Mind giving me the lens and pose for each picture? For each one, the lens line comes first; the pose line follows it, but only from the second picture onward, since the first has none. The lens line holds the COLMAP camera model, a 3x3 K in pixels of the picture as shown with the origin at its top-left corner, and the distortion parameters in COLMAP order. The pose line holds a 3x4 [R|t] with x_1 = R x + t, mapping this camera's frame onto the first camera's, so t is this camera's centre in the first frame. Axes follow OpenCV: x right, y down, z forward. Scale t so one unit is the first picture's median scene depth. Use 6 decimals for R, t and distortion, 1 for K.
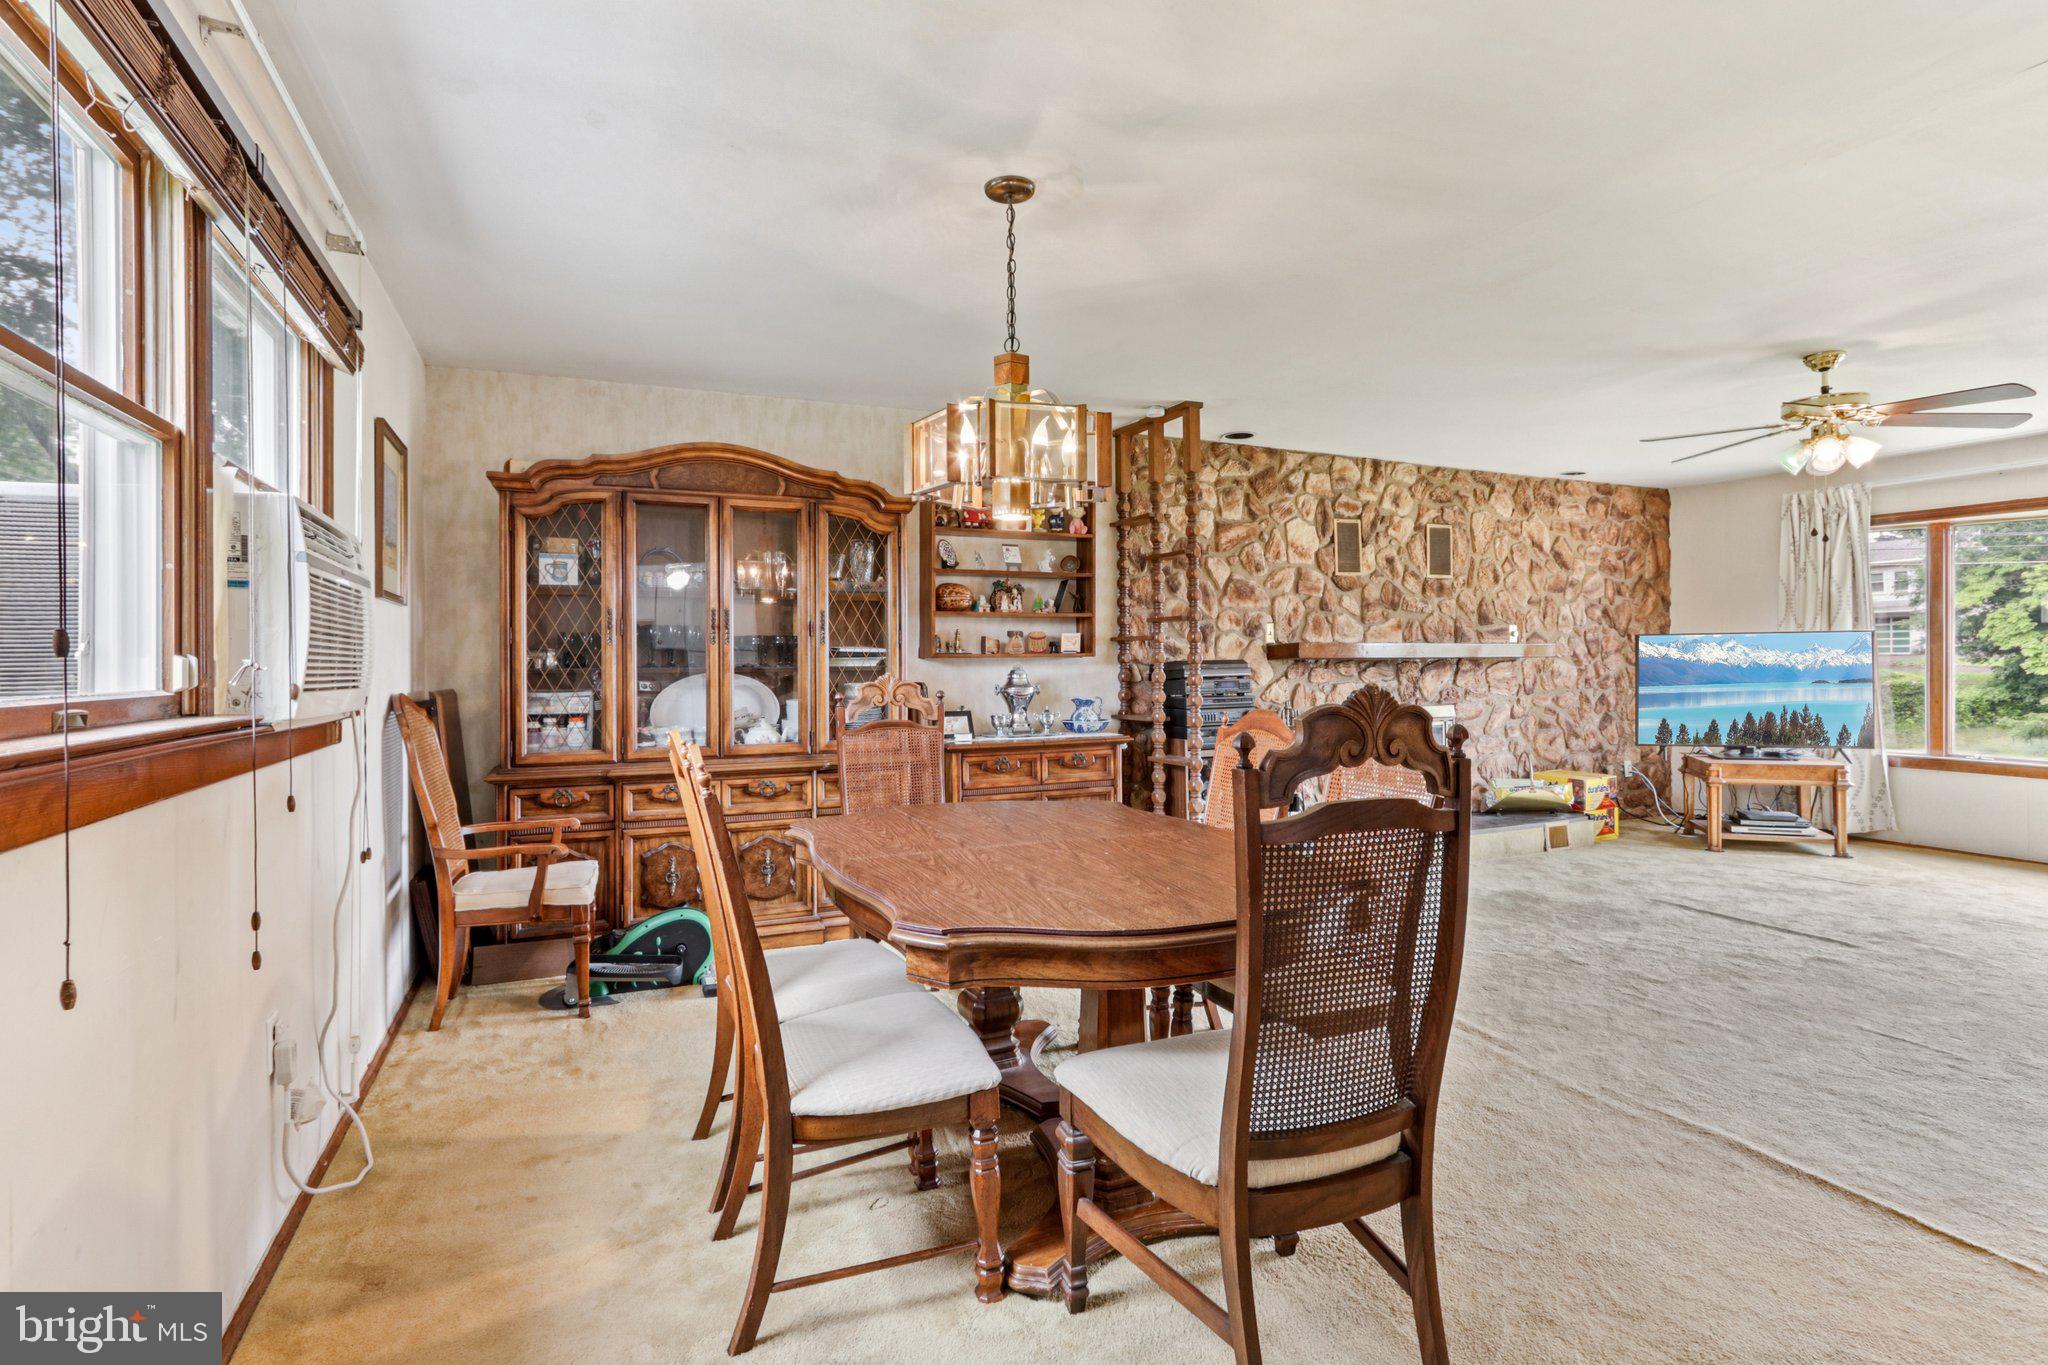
lens RADIAL K [[999.7, 0, 1019.1], [0, 999.7, 665.4], [0, 0, 1]] dist [0.001781, 0.001037]
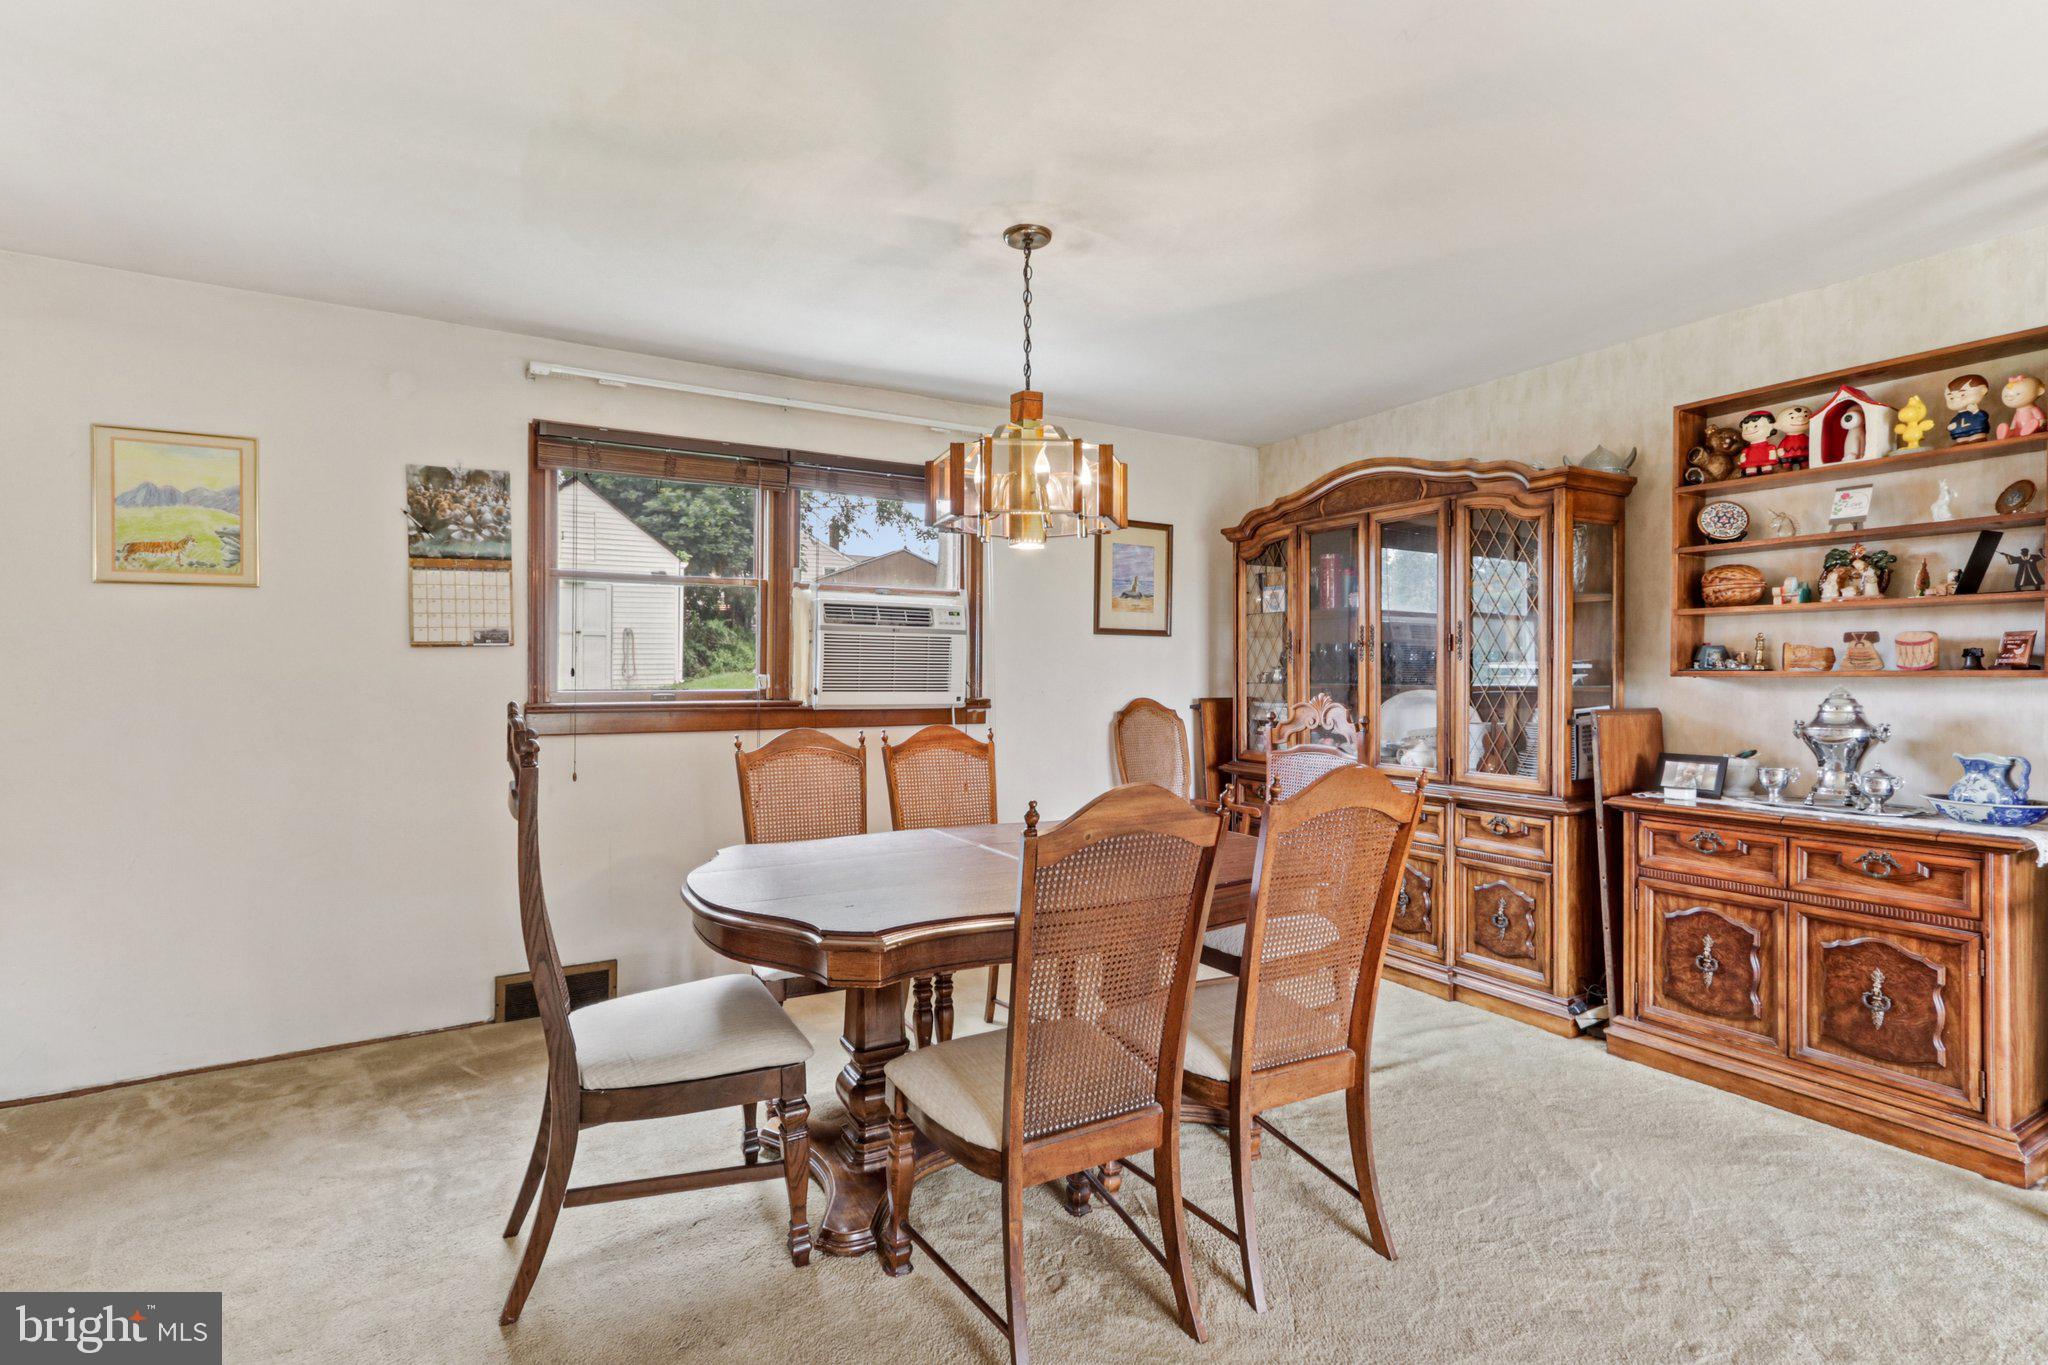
lens RADIAL K [[963.9, 0, 1015.3], [0, 963.9, 673.9], [0, 0, 1]] dist [0.002710, 0.000413]
pose [[0.112709, 0.009054, -0.993587, 0.492770], [-0.006603, 0.999943, 0.008363, -0.010805], [0.993606, 0.005618, 0.112762, 0.428292]]
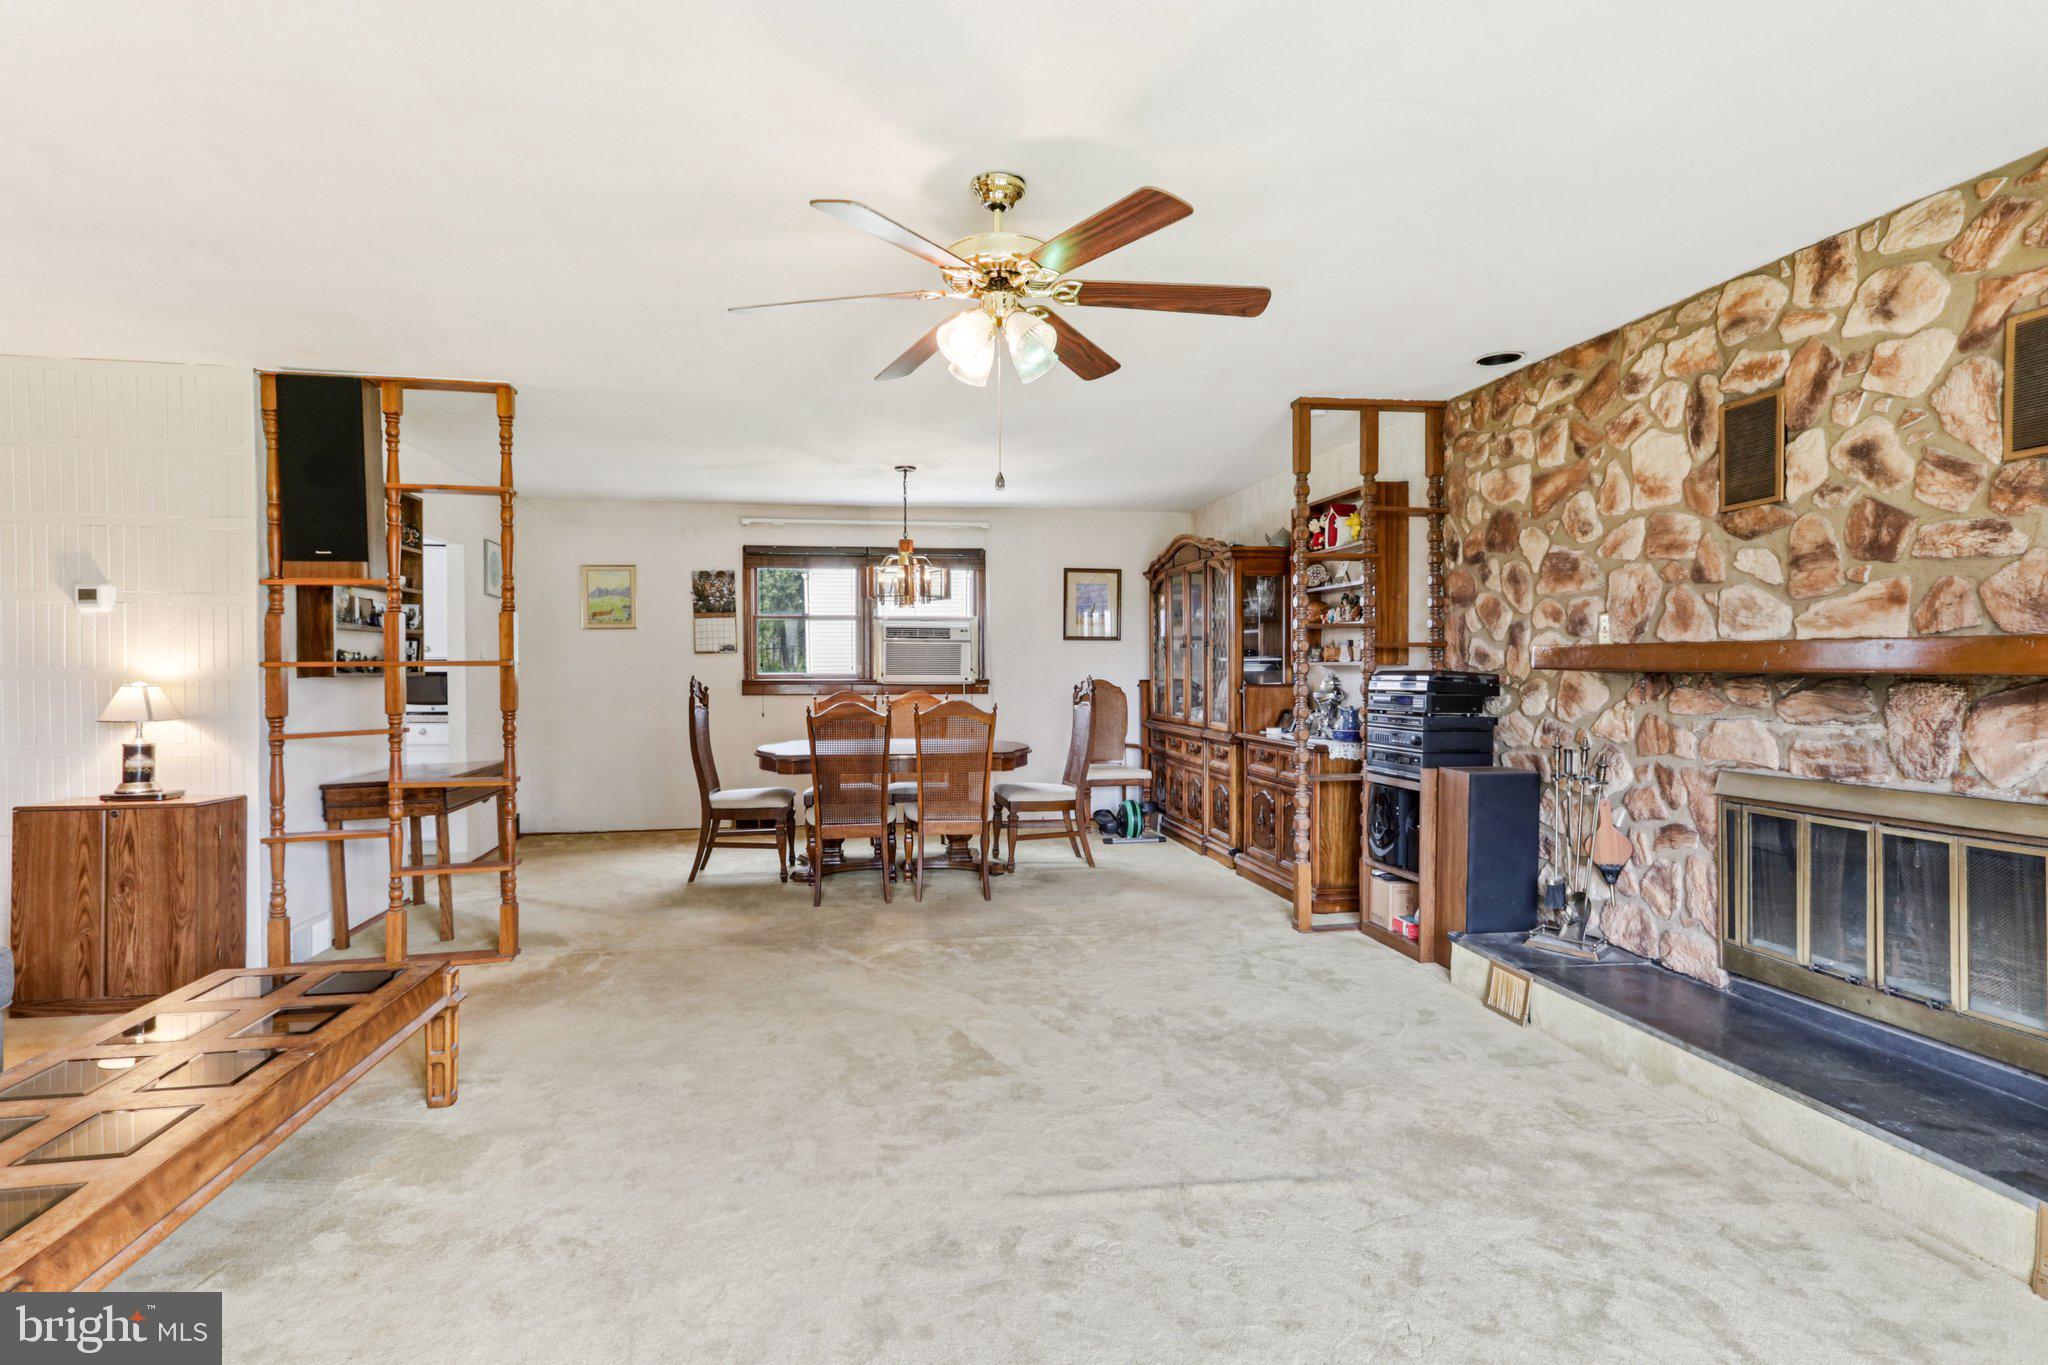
lens RADIAL K [[999.7, 0, 1019.1], [0, 999.7, 665.4], [0, 0, 1]] dist [0.001781, 0.001037]
pose [[-0.253323, 0.009454, -0.967336, 0.967316], [-0.000189, 0.999952, 0.009822, -0.016150], [0.967382, 0.002671, -0.253309, 0.818135]]
